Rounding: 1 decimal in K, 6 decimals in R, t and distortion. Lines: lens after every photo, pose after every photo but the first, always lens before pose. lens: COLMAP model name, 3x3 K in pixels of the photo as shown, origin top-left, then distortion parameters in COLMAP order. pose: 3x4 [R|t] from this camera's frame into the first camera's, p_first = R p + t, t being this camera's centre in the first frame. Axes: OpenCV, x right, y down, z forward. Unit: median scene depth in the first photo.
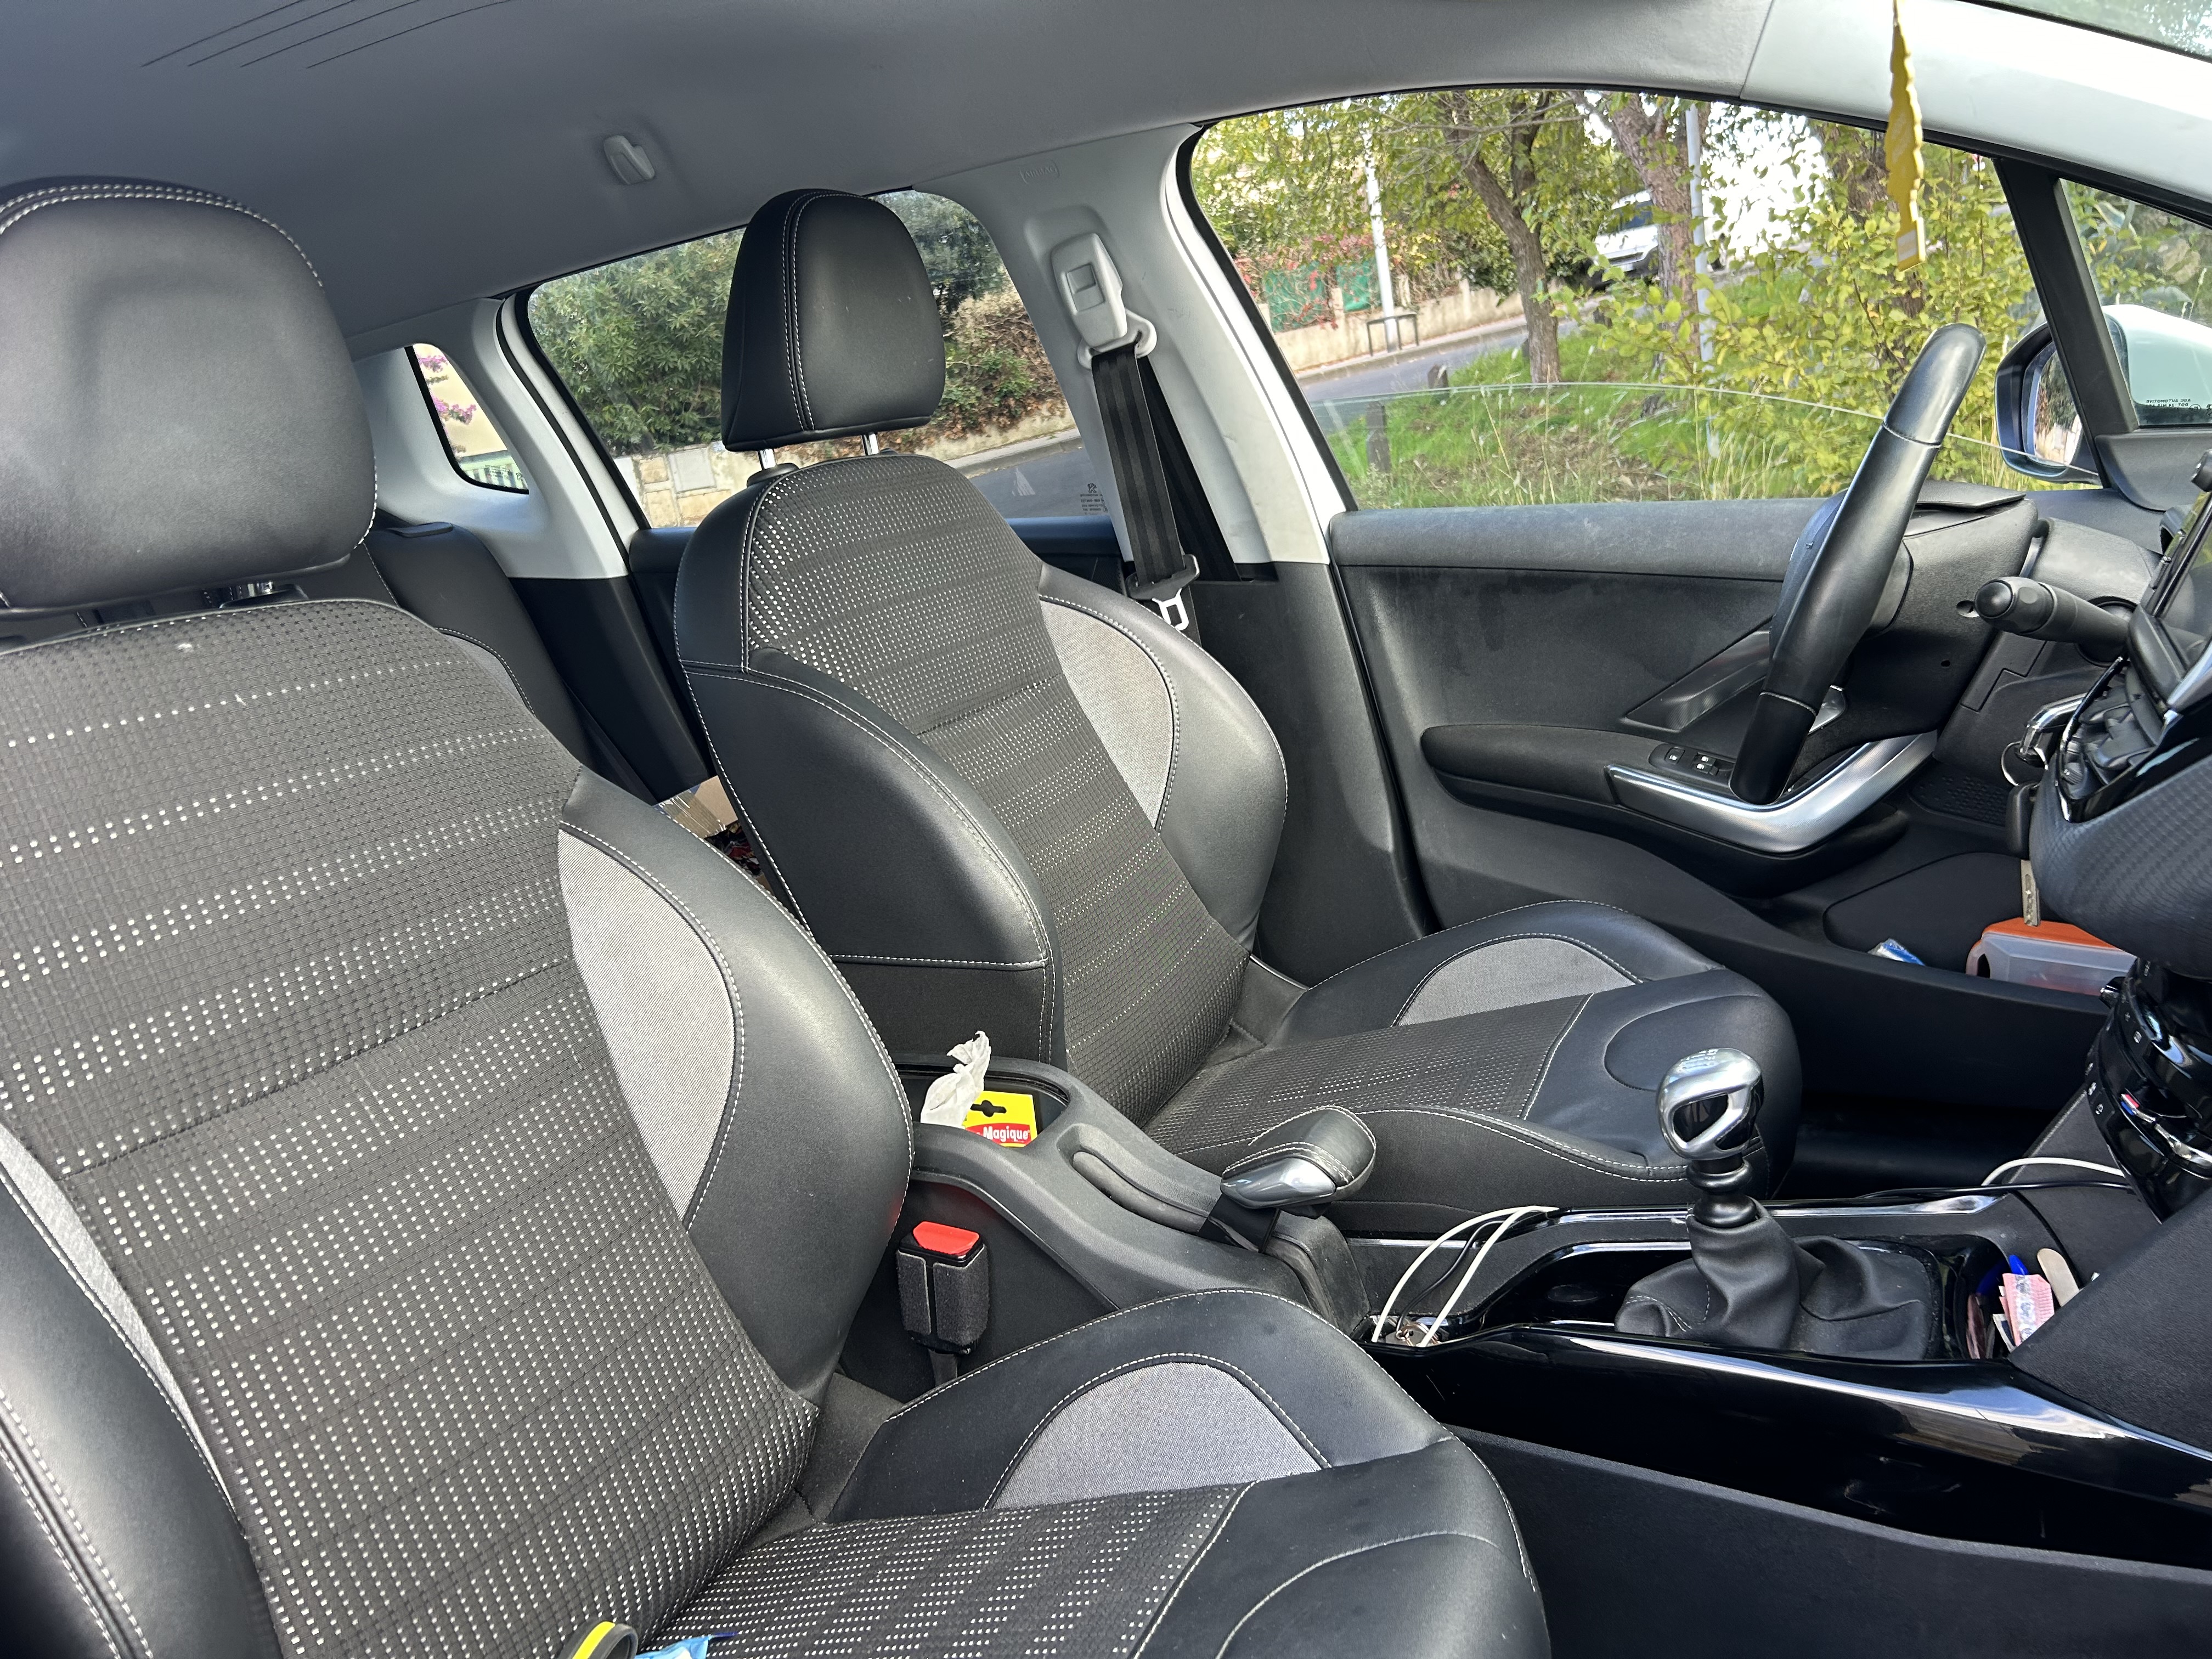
lens RADIAL K [[1722.6, 0, 1104.6], [0, 1722.6, 874.7], [0, 0, 1]] dist [0.166636, -0.241320]
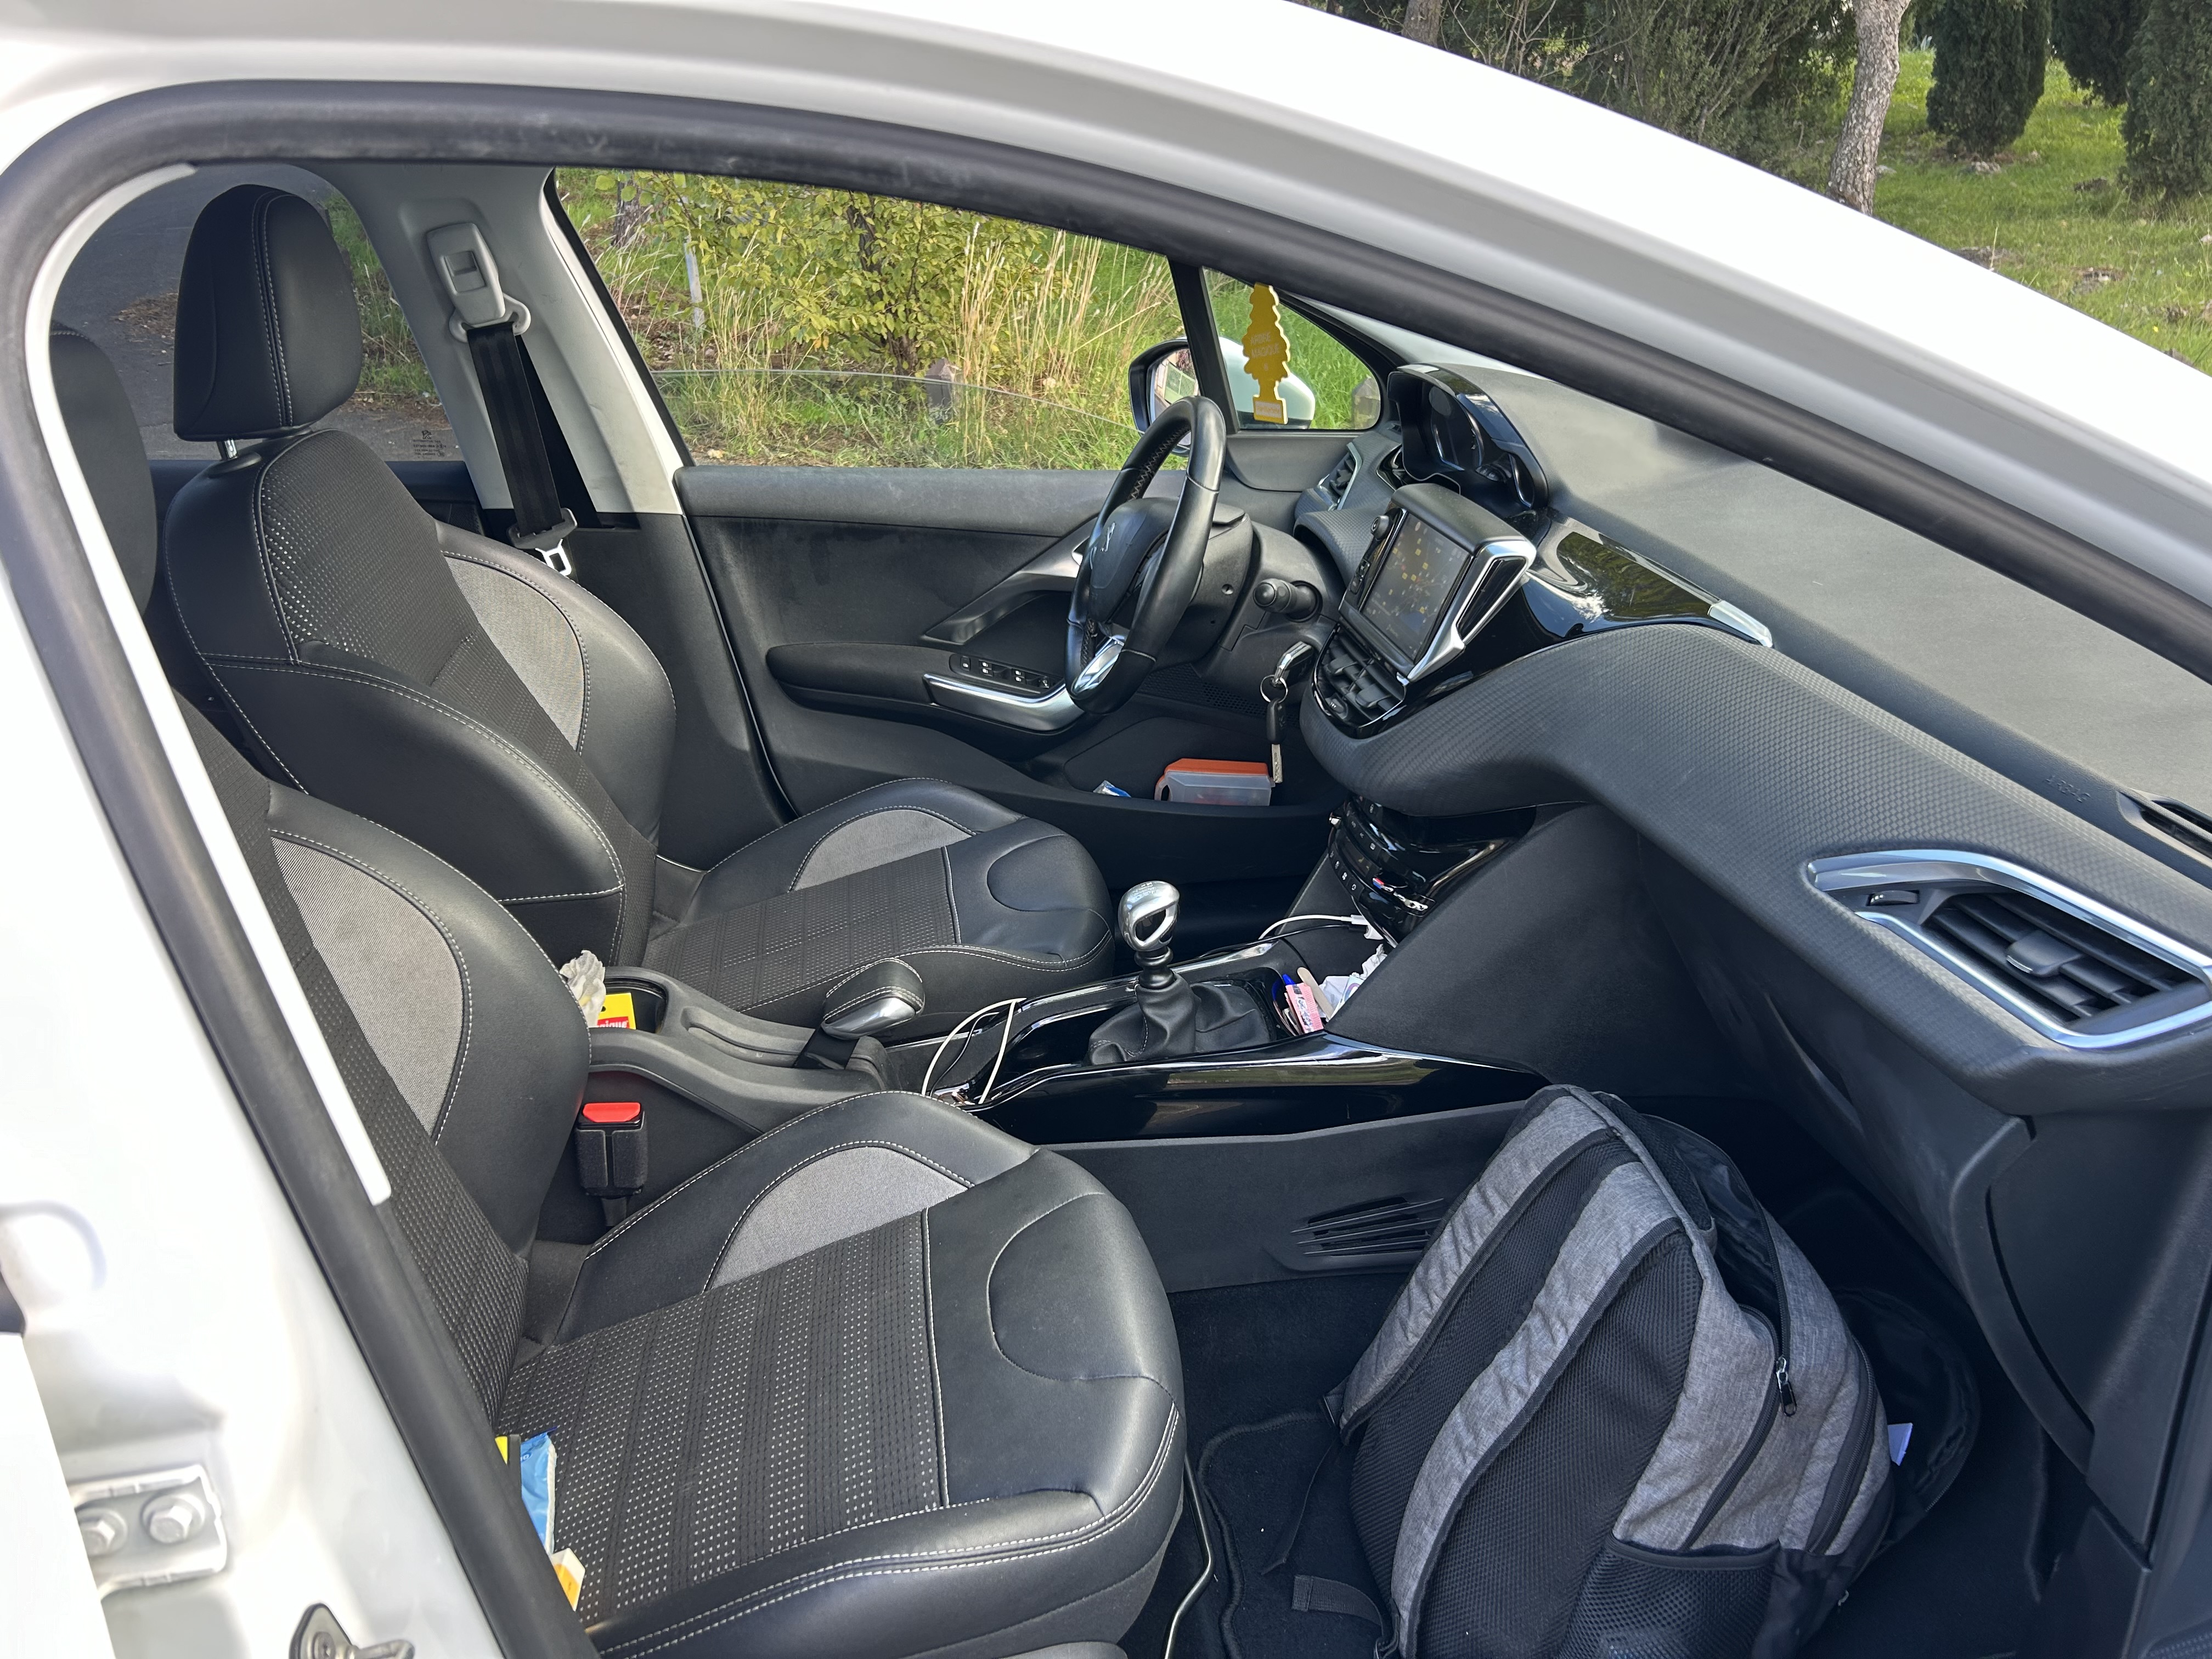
lens RADIAL K [[1677.6, 0, 1104.5], [0, 1677.6, 913.5], [0, 0, 1]] dist [0.247339, -0.213277]
pose [[0.837708, -0.154906, 0.523689, -0.305761], [0.086956, 0.984529, 0.152125, -0.068384], [-0.539152, -0.081898, 0.838217, -0.174463]]
